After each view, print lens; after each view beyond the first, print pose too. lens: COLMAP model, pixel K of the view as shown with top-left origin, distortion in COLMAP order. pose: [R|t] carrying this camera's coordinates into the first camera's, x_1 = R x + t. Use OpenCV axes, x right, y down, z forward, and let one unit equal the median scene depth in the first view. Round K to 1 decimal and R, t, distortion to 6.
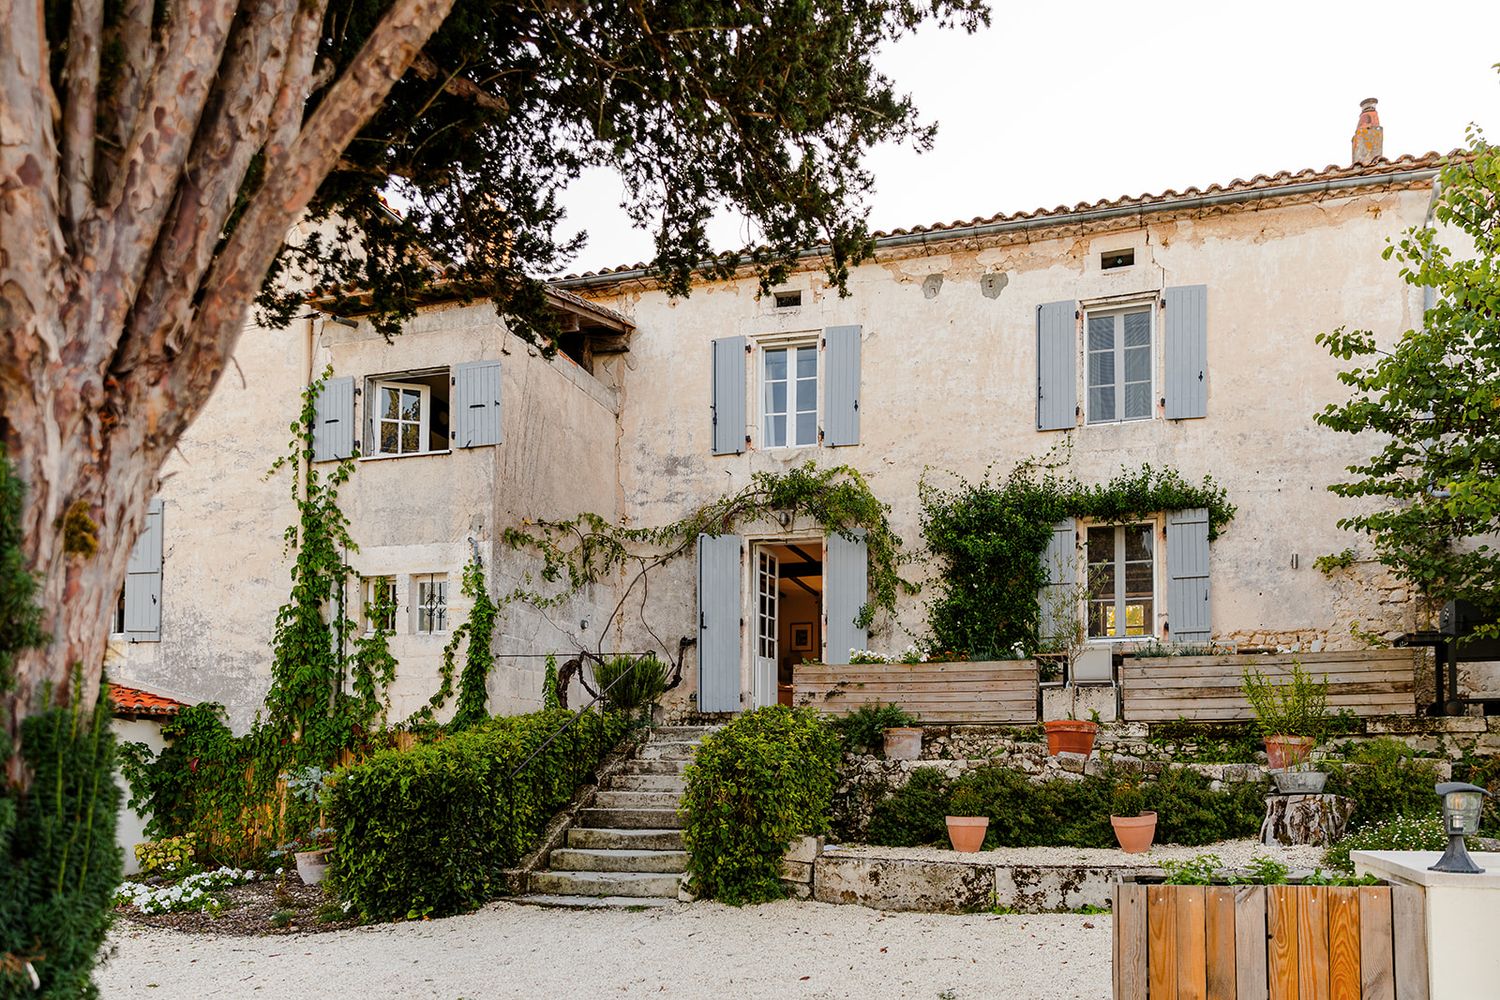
lens RADIAL K [[1330.8, 0, 811.4], [0, 1330.8, 723.2], [0, 0, 1]] dist [0.012493, 0.001943]
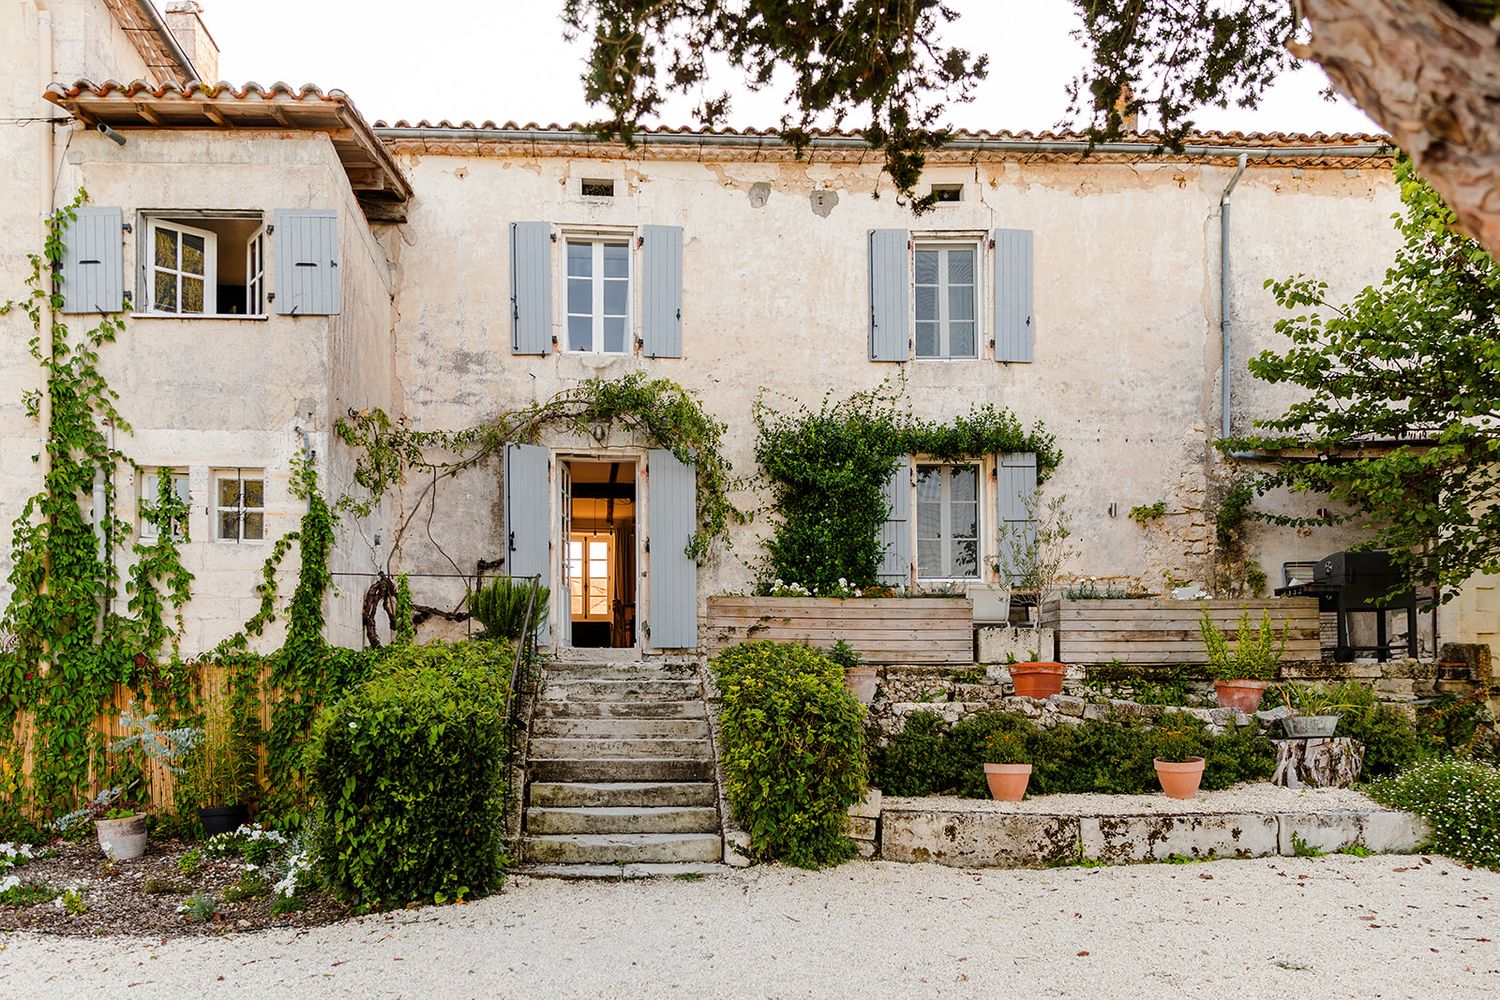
lens RADIAL K [[1323.8, 0, 748.4], [0, 1323.8, 689.4], [0, 0, 1]] dist [0.016942, 0.000437]
pose [[0.935520, 0.005456, 0.353231, -0.275110], [-0.013627, 0.999694, 0.020650, 0.000643], [-0.353010, -0.024132, 0.935308, 0.136382]]
